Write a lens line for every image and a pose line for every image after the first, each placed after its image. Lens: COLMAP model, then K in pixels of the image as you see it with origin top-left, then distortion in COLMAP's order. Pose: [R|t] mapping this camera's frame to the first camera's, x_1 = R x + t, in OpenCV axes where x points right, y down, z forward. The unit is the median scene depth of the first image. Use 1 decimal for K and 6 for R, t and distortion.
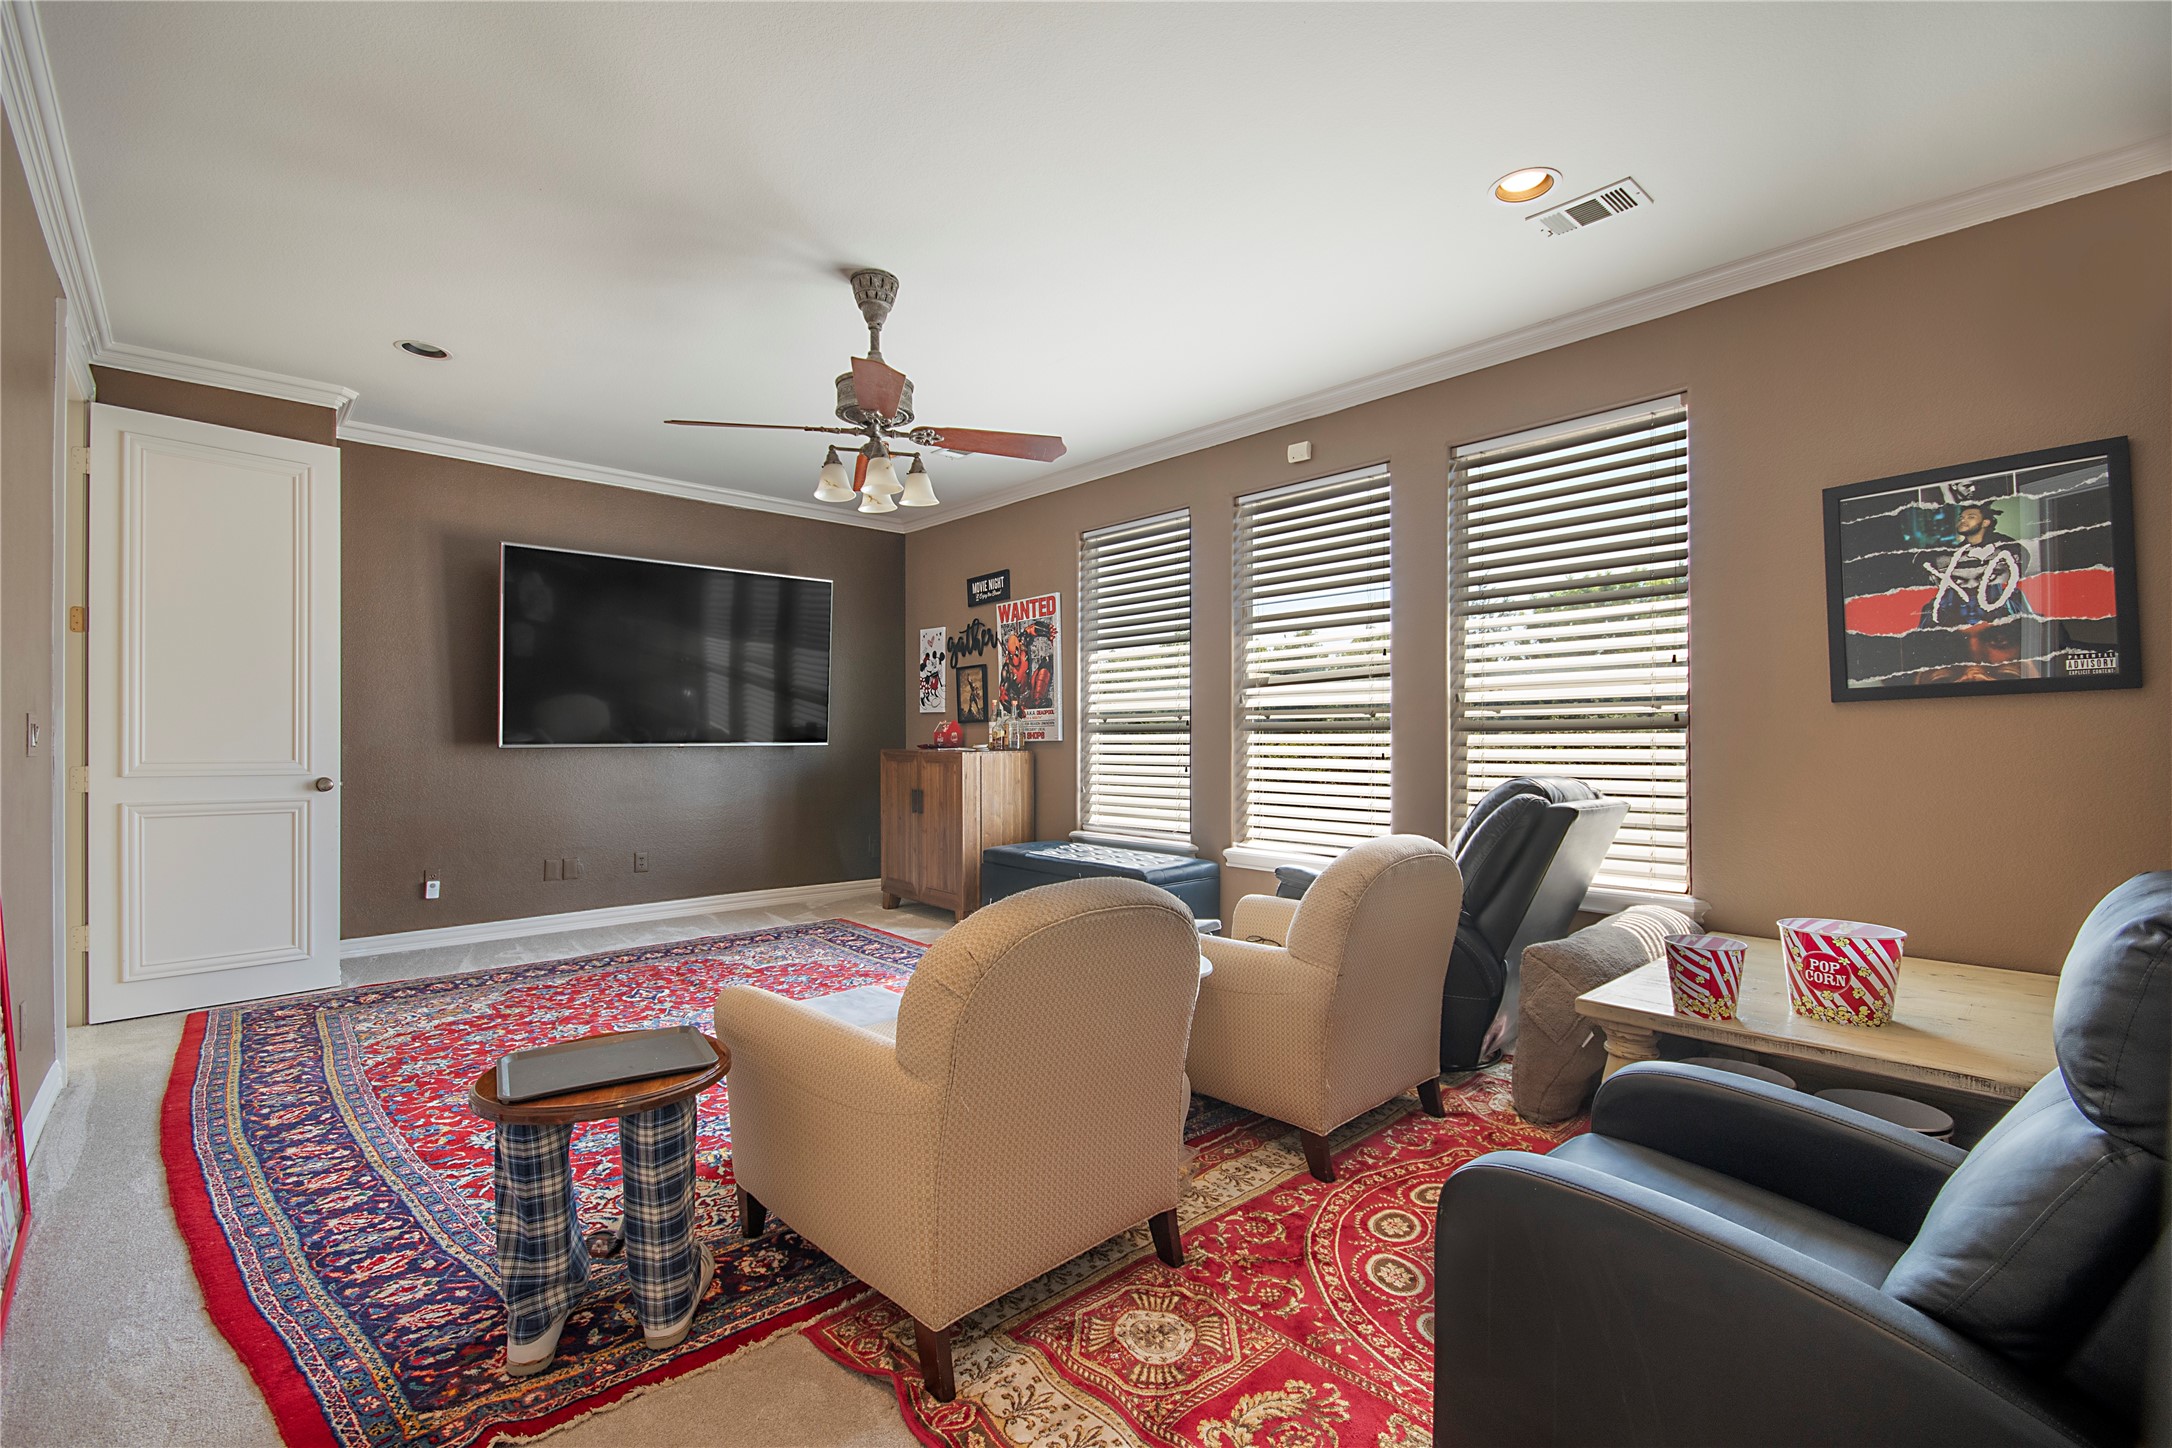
lens RADIAL K [[964.1, 0, 1086.7], [0, 964.1, 731.2], [0, 0, 1]] dist [0.005296, 0.000486]
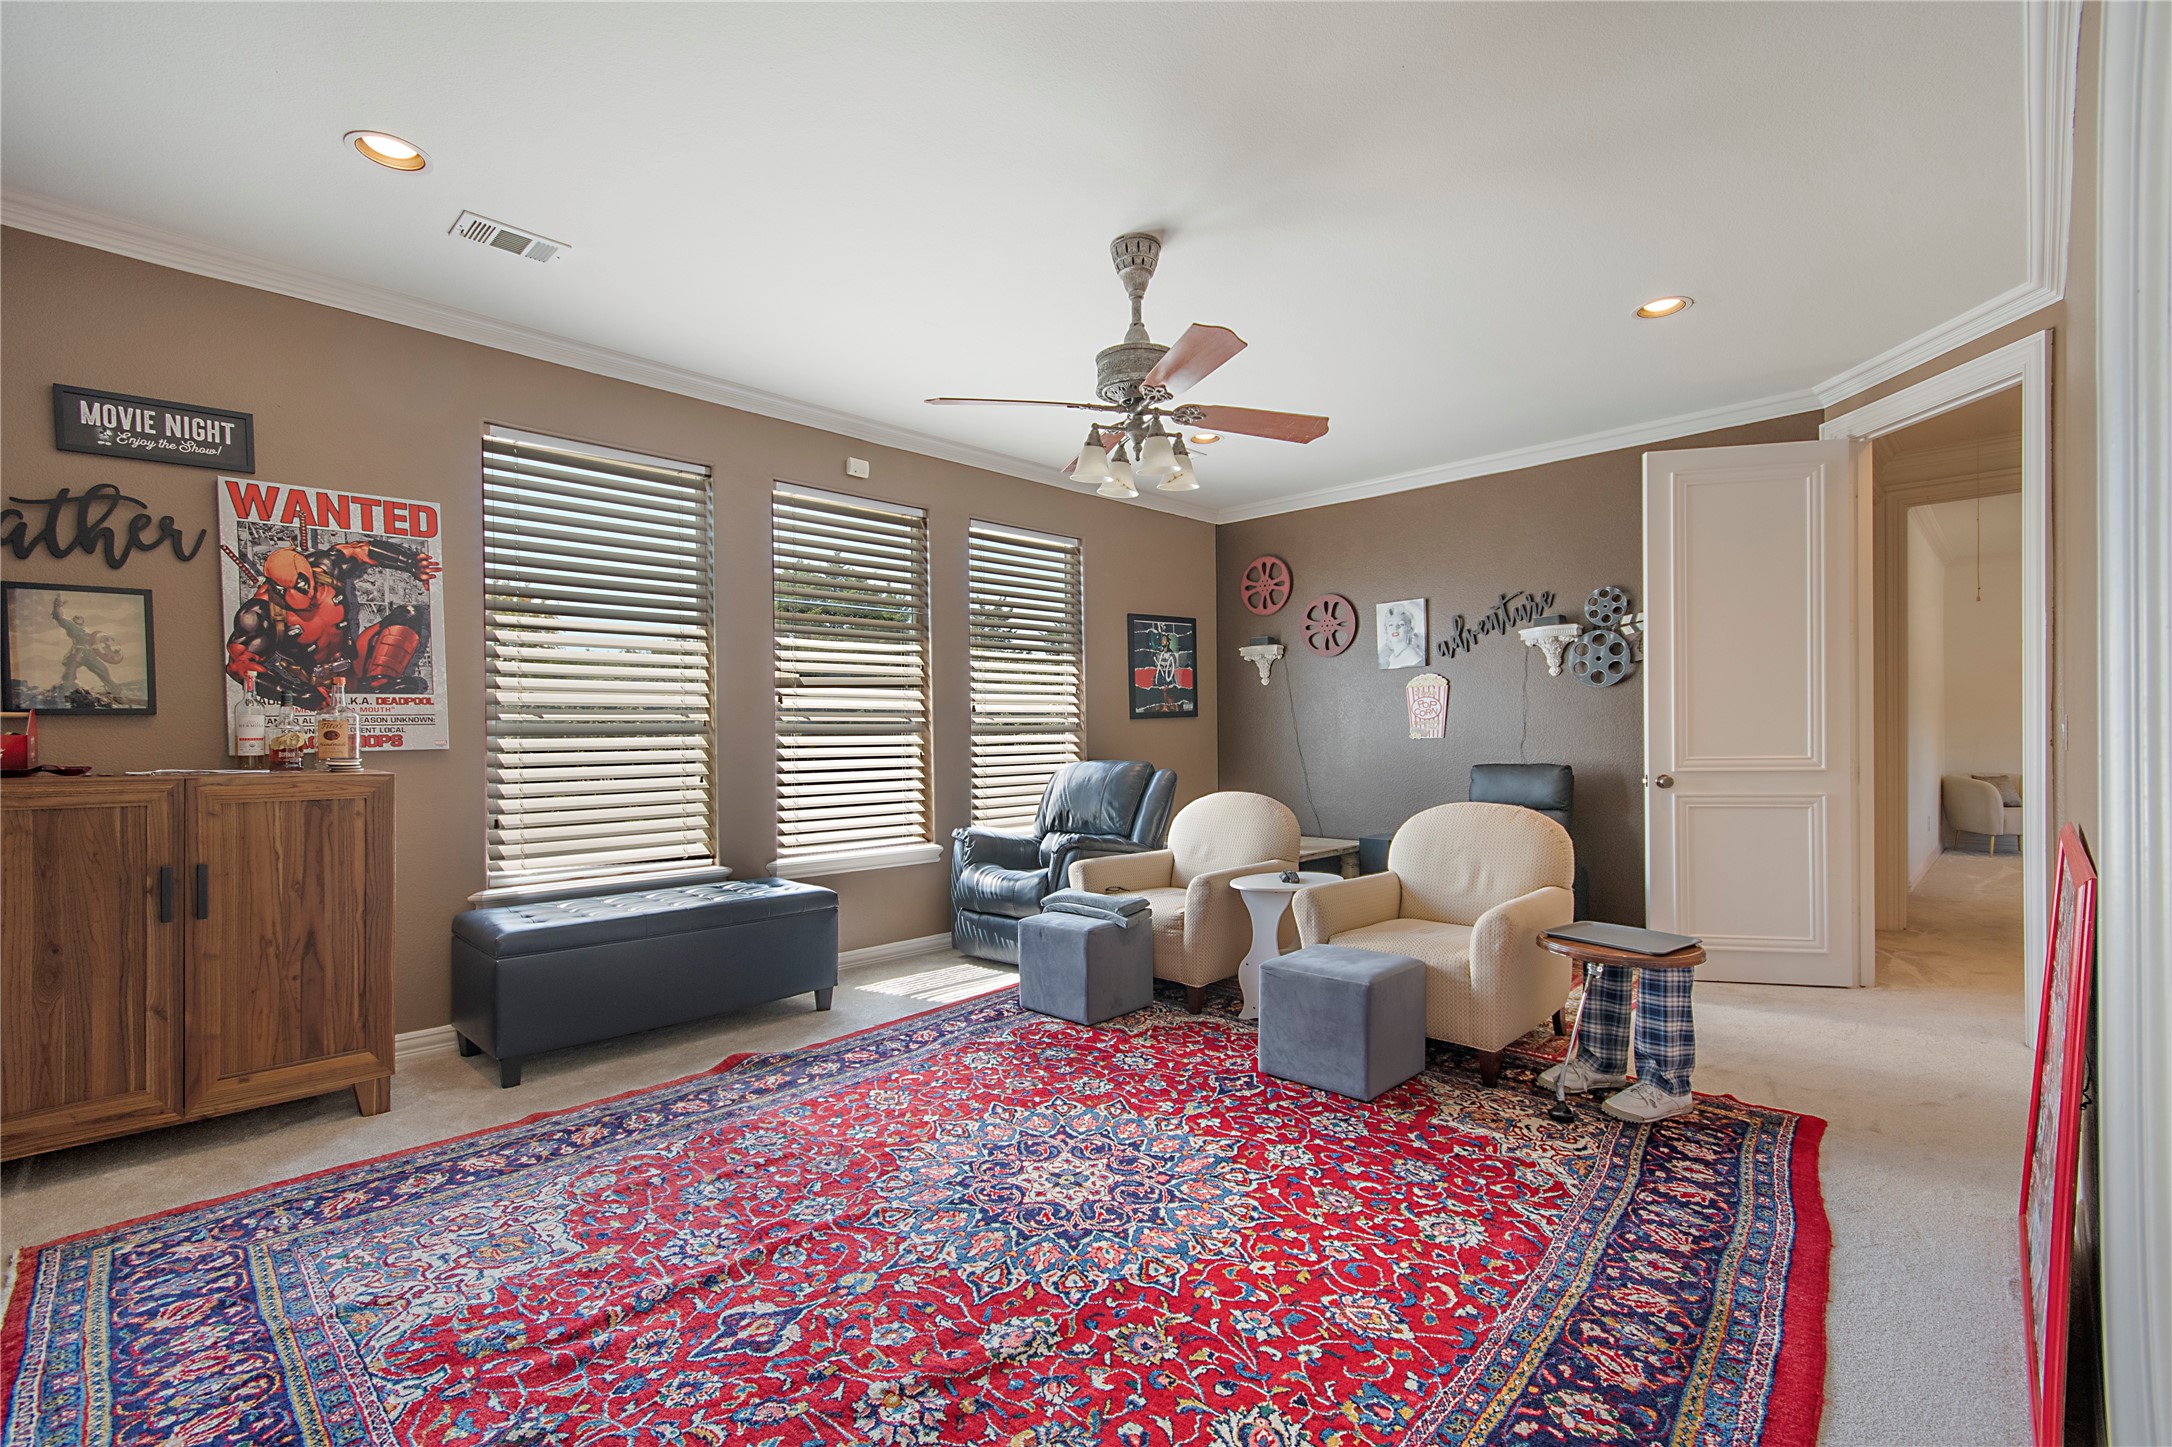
lens RADIAL K [[964.1, 0, 1085.5], [0, 964.1, 728.6], [0, 0, 1]] dist [0.005296, 0.000486]
pose [[-0.057223, 0.009726, 0.998314, -0.739323], [0.006900, 0.999933, -0.009346, 0.005595], [-0.998338, 0.006354, -0.057287, 0.715991]]
